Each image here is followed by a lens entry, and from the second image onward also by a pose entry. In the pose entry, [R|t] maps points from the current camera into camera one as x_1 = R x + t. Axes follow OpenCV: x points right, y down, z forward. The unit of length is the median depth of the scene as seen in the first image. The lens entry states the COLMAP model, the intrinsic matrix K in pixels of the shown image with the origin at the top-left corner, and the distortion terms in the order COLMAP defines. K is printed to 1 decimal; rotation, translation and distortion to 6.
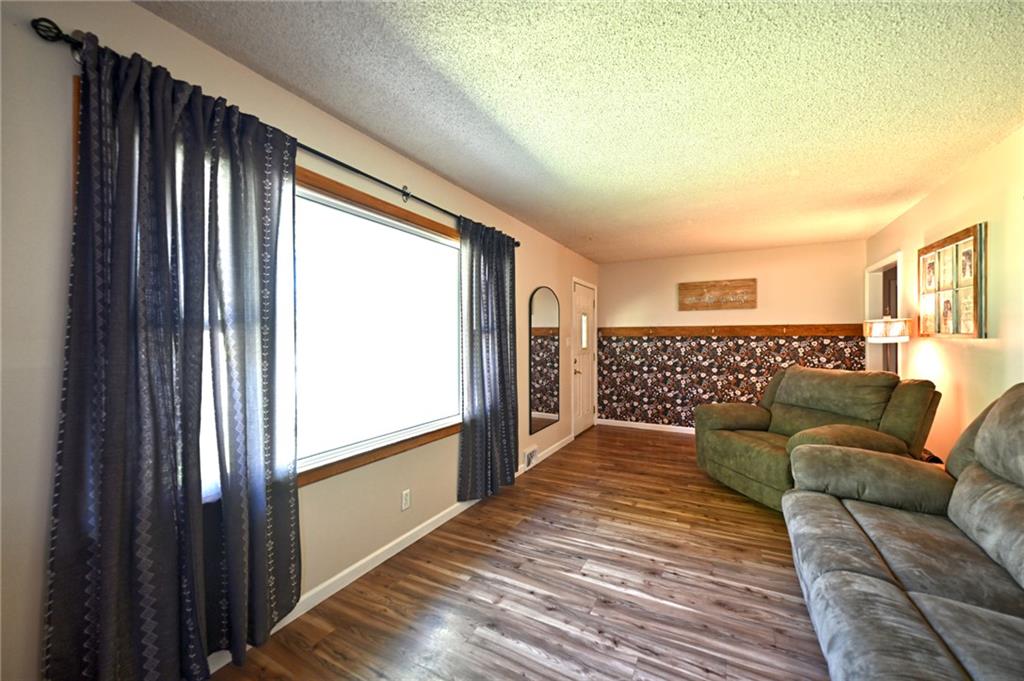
lens RADIAL K [[403.3, 0, 507.9], [0, 403.3, 339.4], [0, 0, 1]] dist [-0.001364, 0.000226]
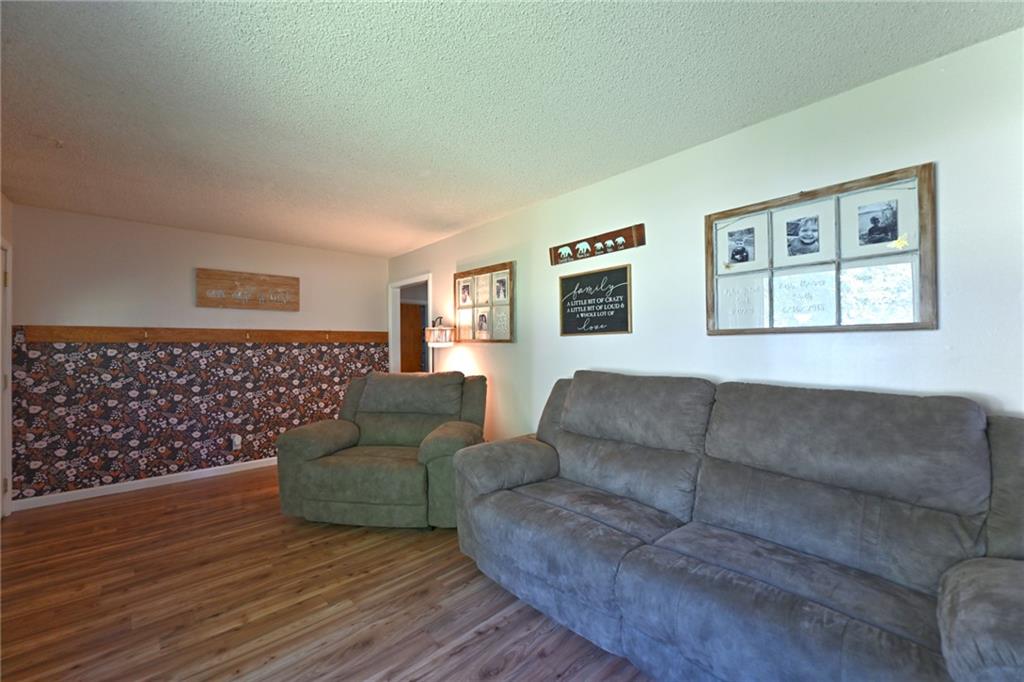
lens RADIAL K [[404.9, 0, 511.3], [0, 404.9, 342.1], [0, 0, 1]] dist [-0.000939, -0.000082]
pose [[0.313398, 0.008633, 0.949583, -0.111543], [0.009710, 0.999877, -0.012295, 0.008441], [-0.949572, 0.013073, 0.313276, 0.363179]]
